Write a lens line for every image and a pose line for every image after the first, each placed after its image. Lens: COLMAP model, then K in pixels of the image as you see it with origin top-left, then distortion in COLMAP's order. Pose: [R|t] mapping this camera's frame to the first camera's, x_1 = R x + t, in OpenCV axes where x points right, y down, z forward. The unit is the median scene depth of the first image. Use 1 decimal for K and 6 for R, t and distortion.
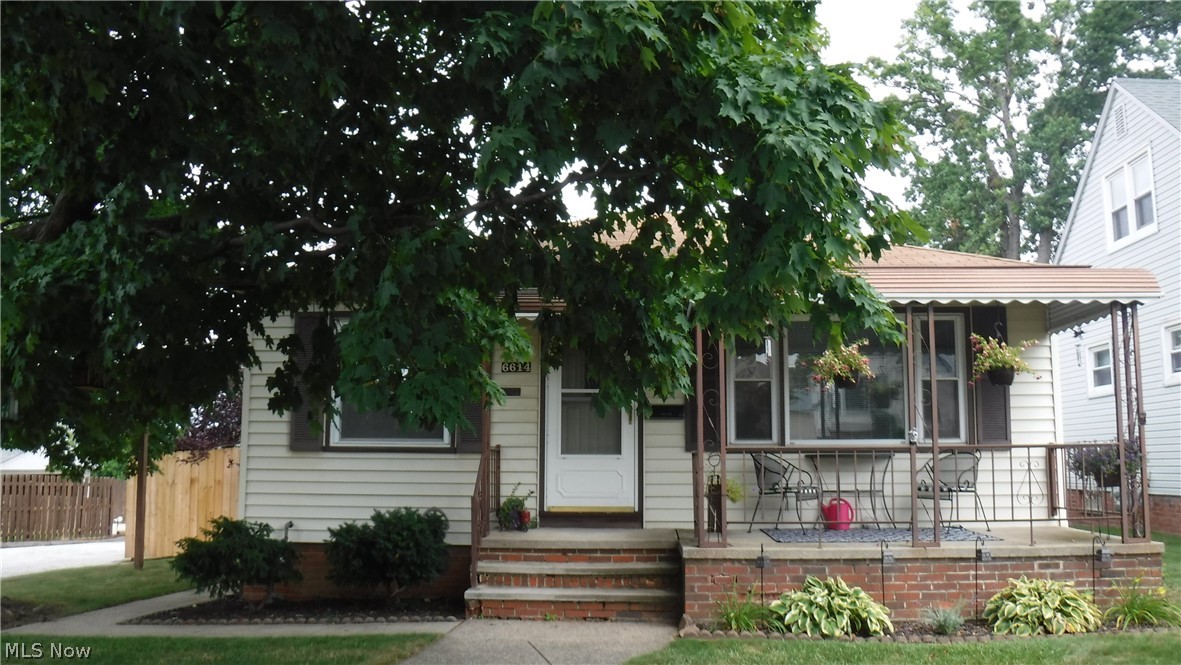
lens RADIAL K [[945.1, 0, 590.5], [0, 945.1, 332.5], [0, 0, 1]] dist [-0.097828, 0.002461]
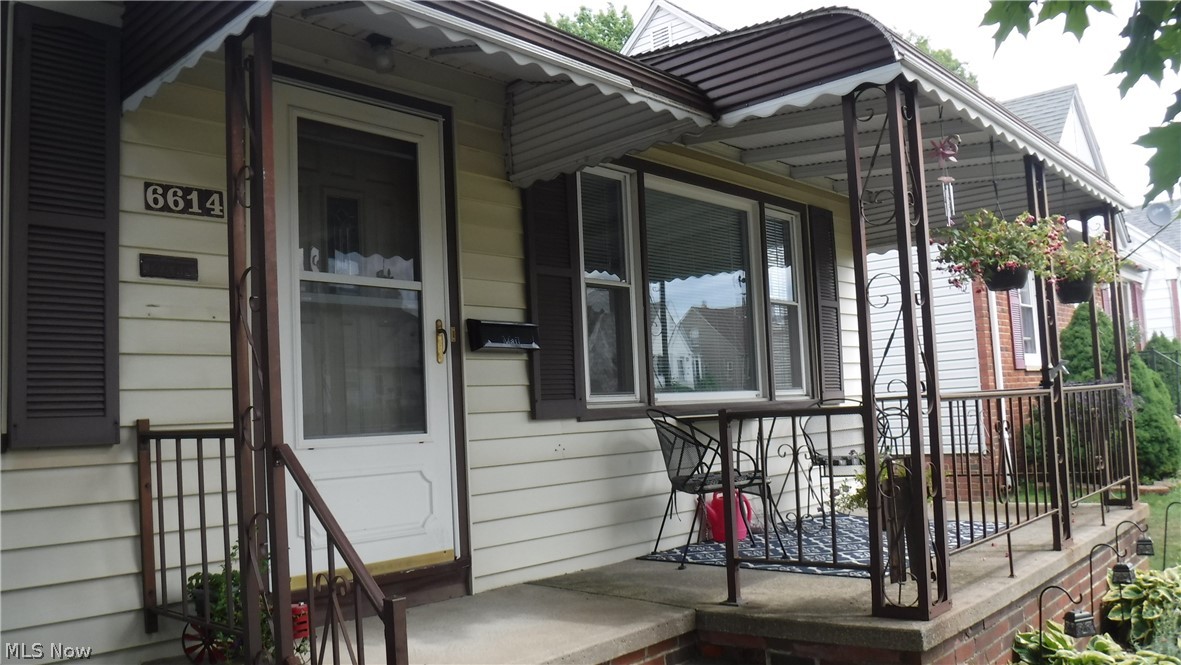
lens RADIAL K [[945.1, 0, 590.5], [0, 945.1, 332.5], [0, 0, 1]] dist [-0.097828, 0.002461]
pose [[0.620294, 0.033874, 0.783637, -0.258935], [-0.056871, 0.998380, 0.001859, 0.078403], [-0.782305, -0.045719, 0.621216, 0.673273]]
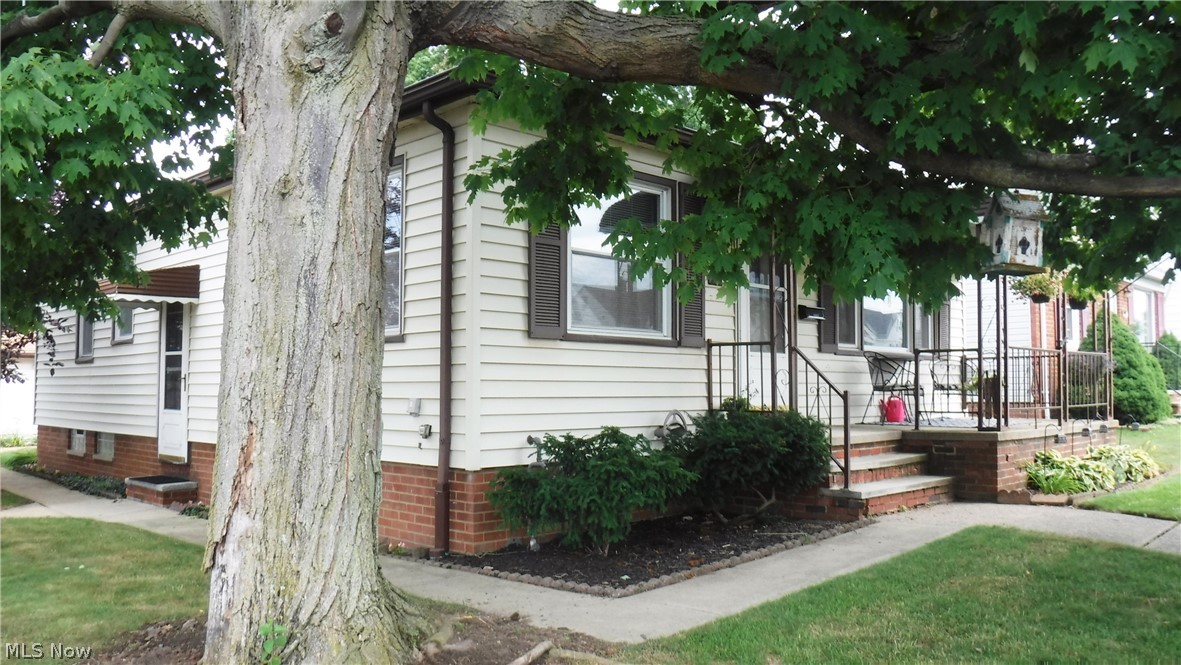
lens RADIAL K [[945.1, 0, 590.5], [0, 945.1, 332.5], [0, 0, 1]] dist [-0.097828, 0.002461]
pose [[0.664052, 0.043155, 0.746440, -0.848223], [-0.103470, 0.994031, 0.034580, 0.094013], [-0.740492, -0.100197, 0.664554, 0.490174]]
